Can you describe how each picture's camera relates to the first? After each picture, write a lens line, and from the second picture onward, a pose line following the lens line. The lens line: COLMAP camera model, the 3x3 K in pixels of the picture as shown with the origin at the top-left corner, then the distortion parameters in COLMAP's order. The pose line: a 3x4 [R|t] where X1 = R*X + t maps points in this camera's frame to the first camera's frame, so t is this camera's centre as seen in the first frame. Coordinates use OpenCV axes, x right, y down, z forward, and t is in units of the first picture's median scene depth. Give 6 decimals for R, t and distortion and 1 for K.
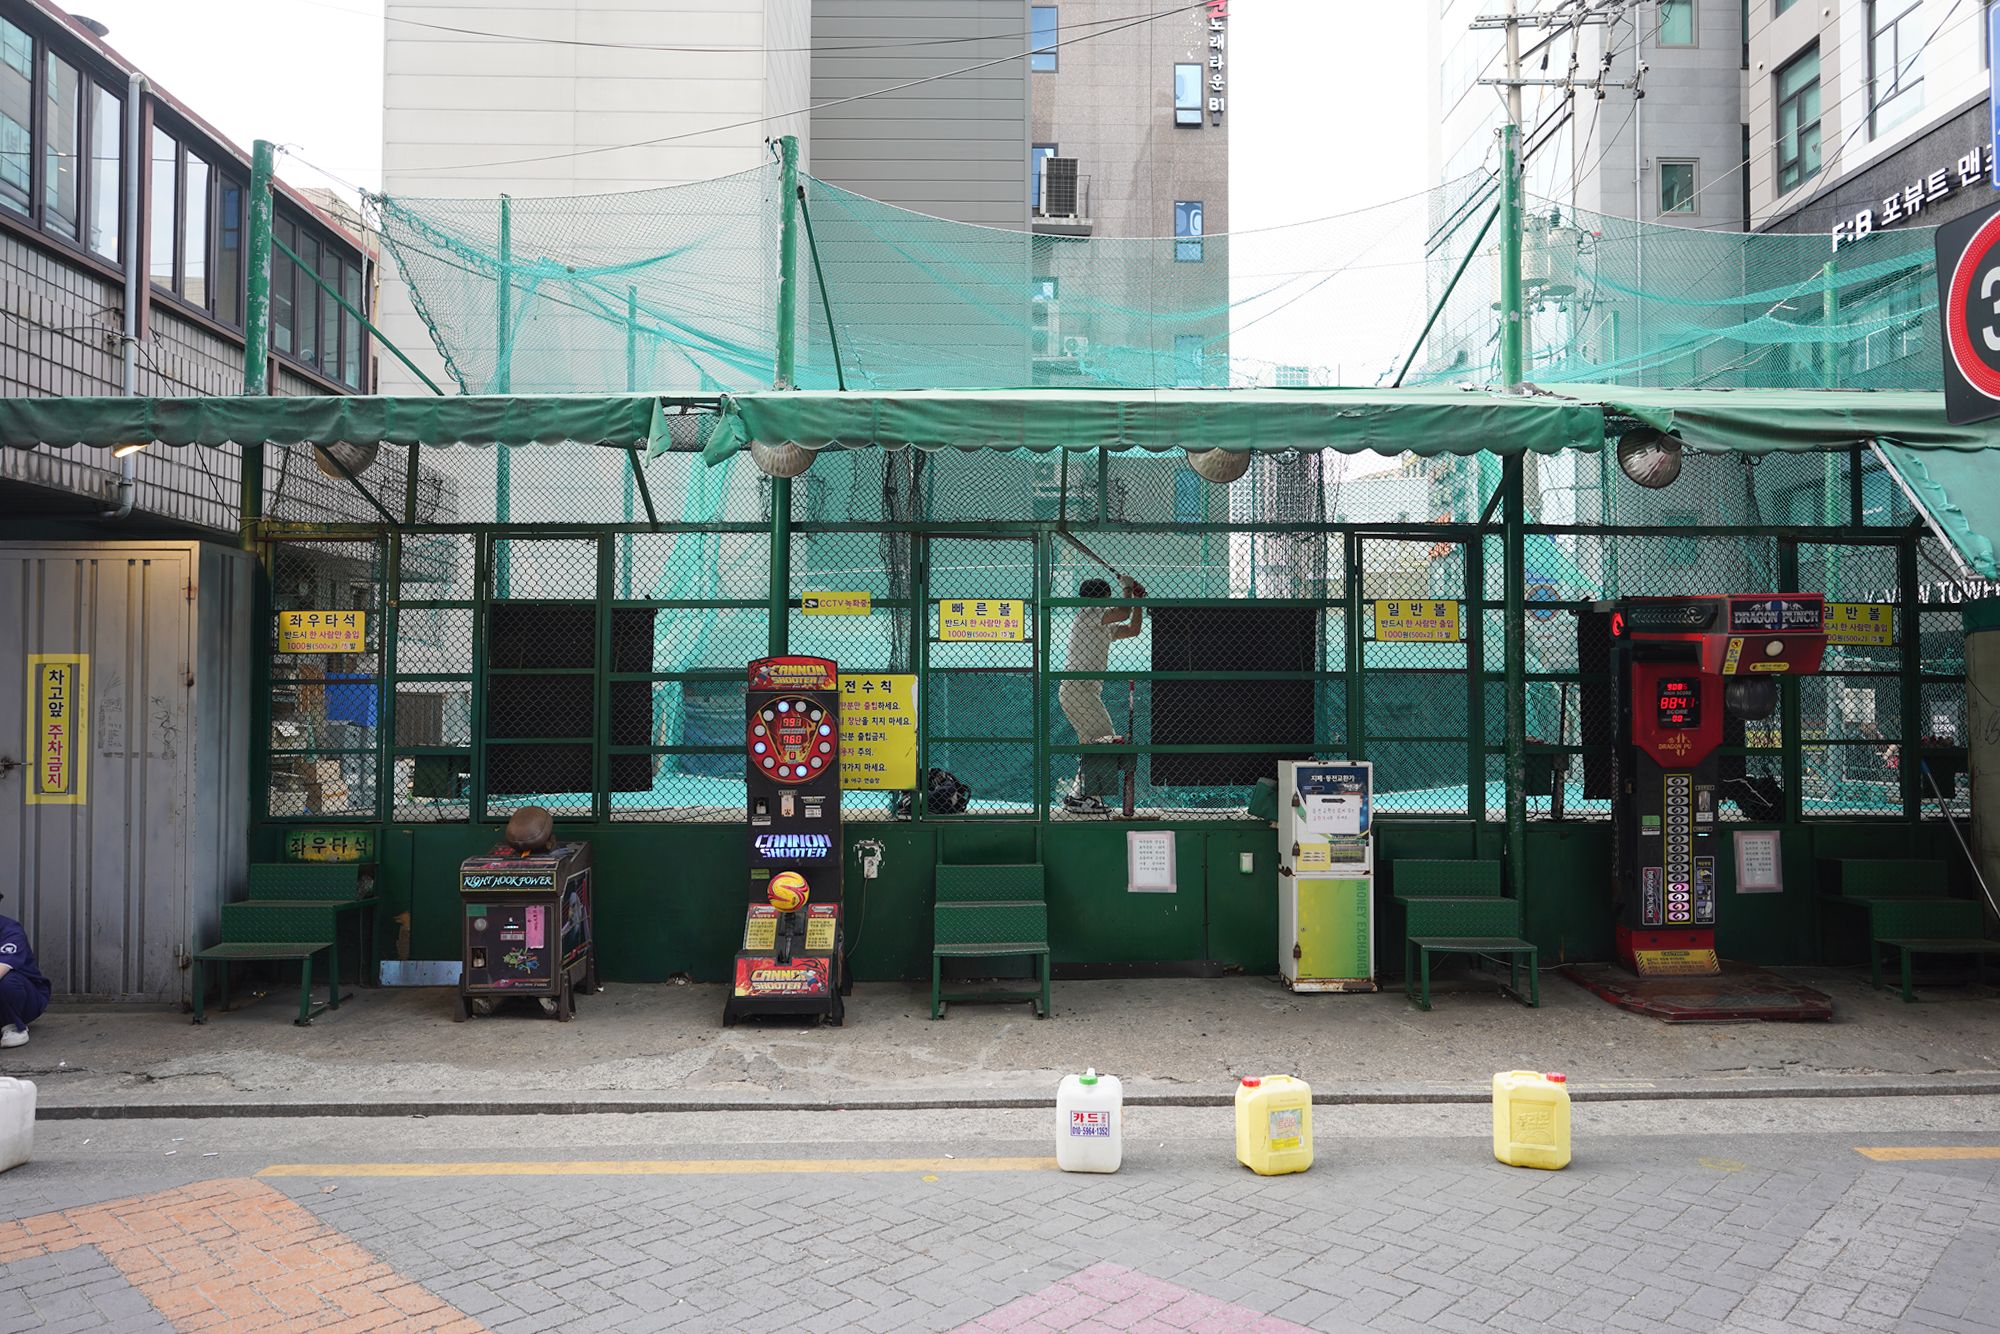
lens RADIAL K [[1342.9, 0, 1000.0], [0, 1342.9, 667.0], [0, 0, 1]] dist [-0.025503, 0.022271]
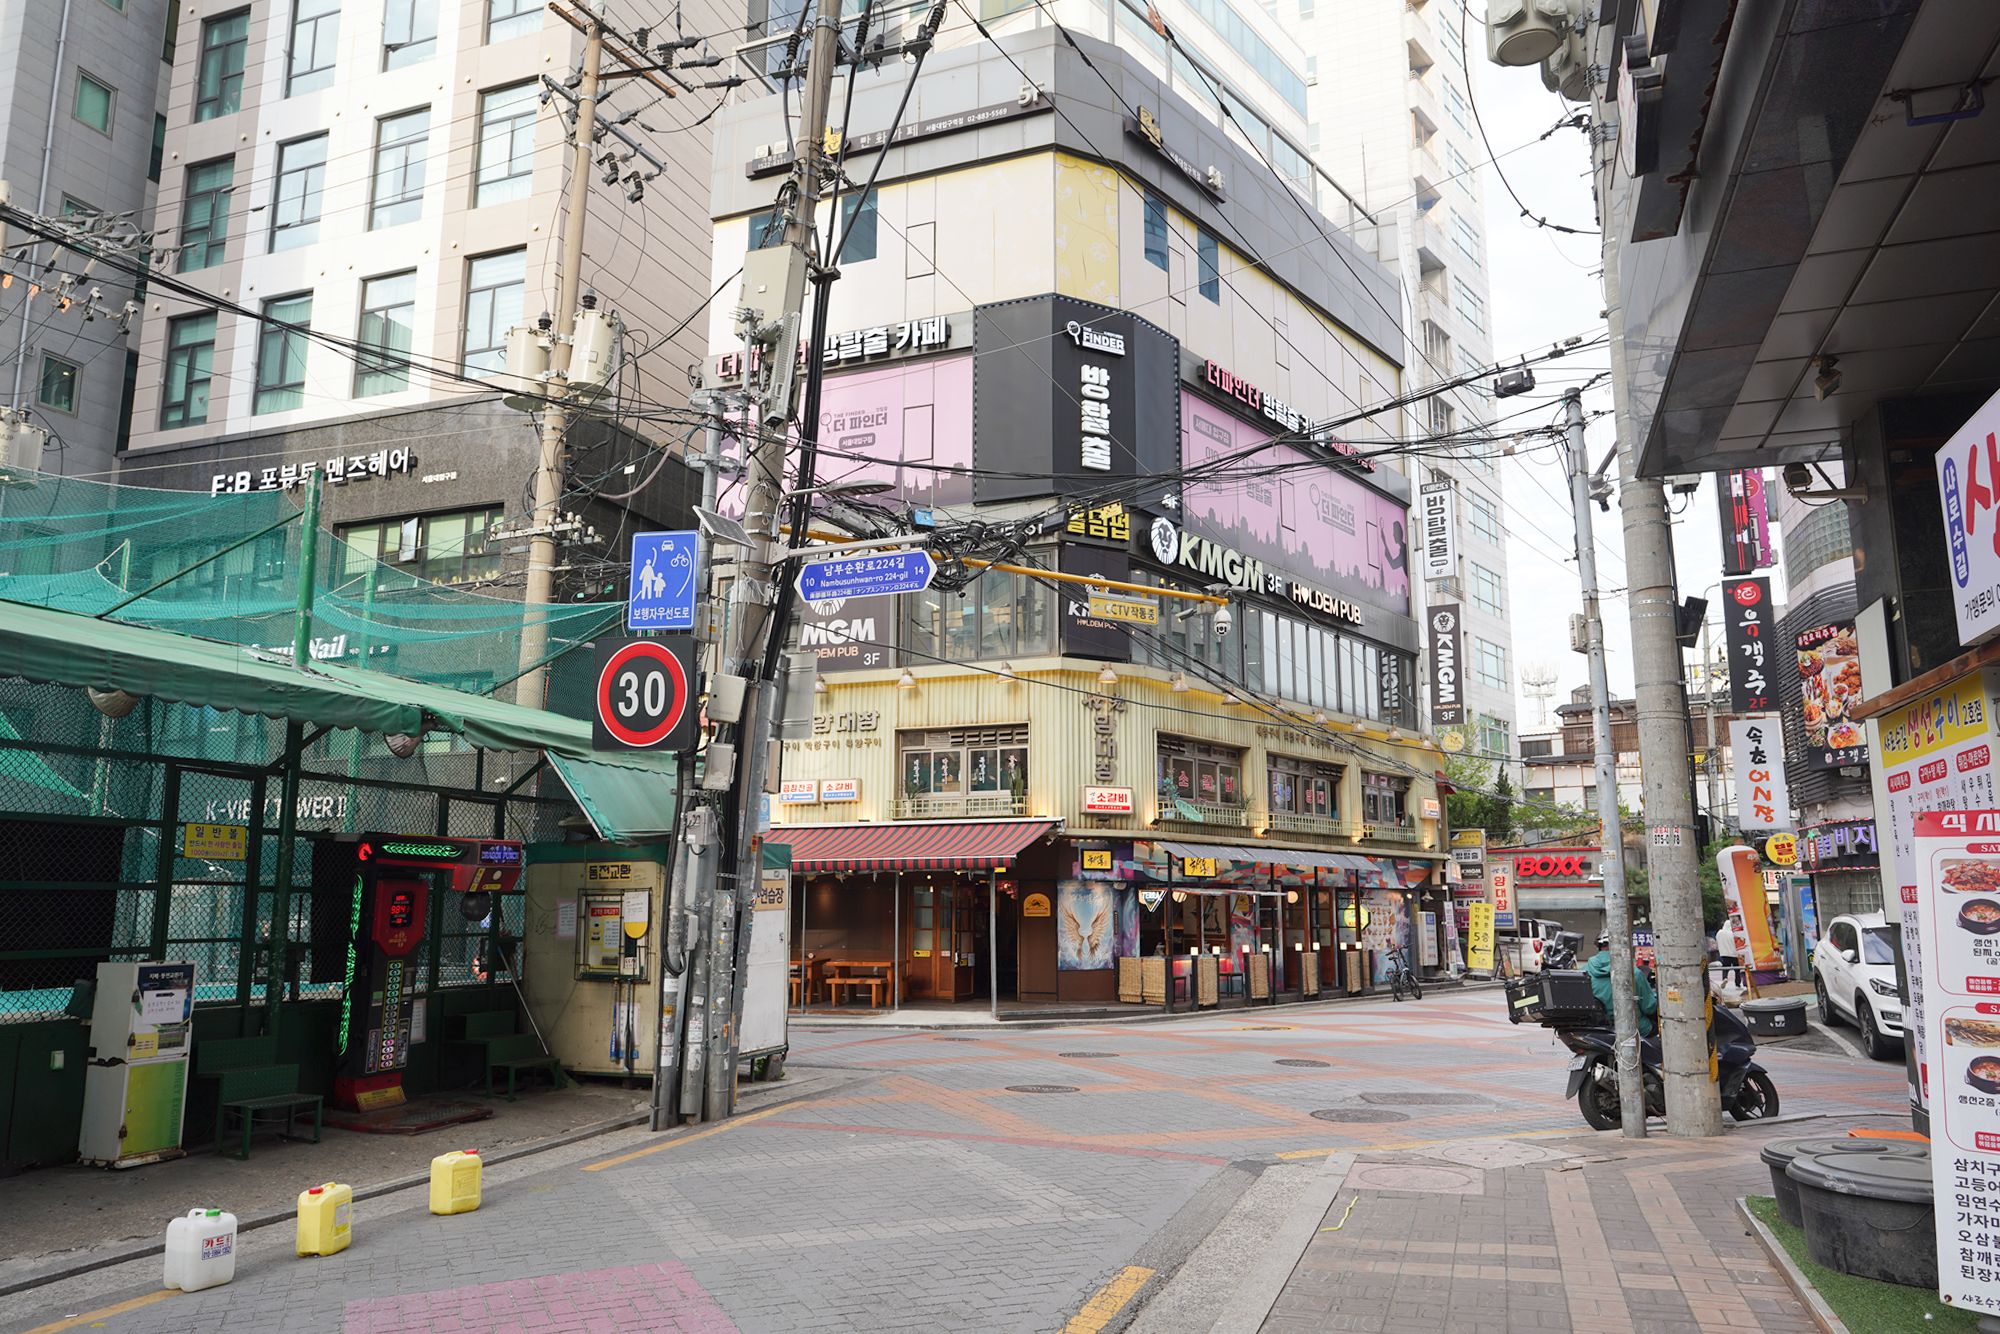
lens RADIAL K [[1342.9, 0, 1000.0], [0, 1342.9, 667.0], [0, 0, 1]] dist [-0.025503, 0.022271]
pose [[0.366427, 0.160035, 0.916581, -0.604724], [-0.025699, 0.986462, -0.161962, -0.013916], [-0.930092, 0.035792, 0.365579, -0.125089]]
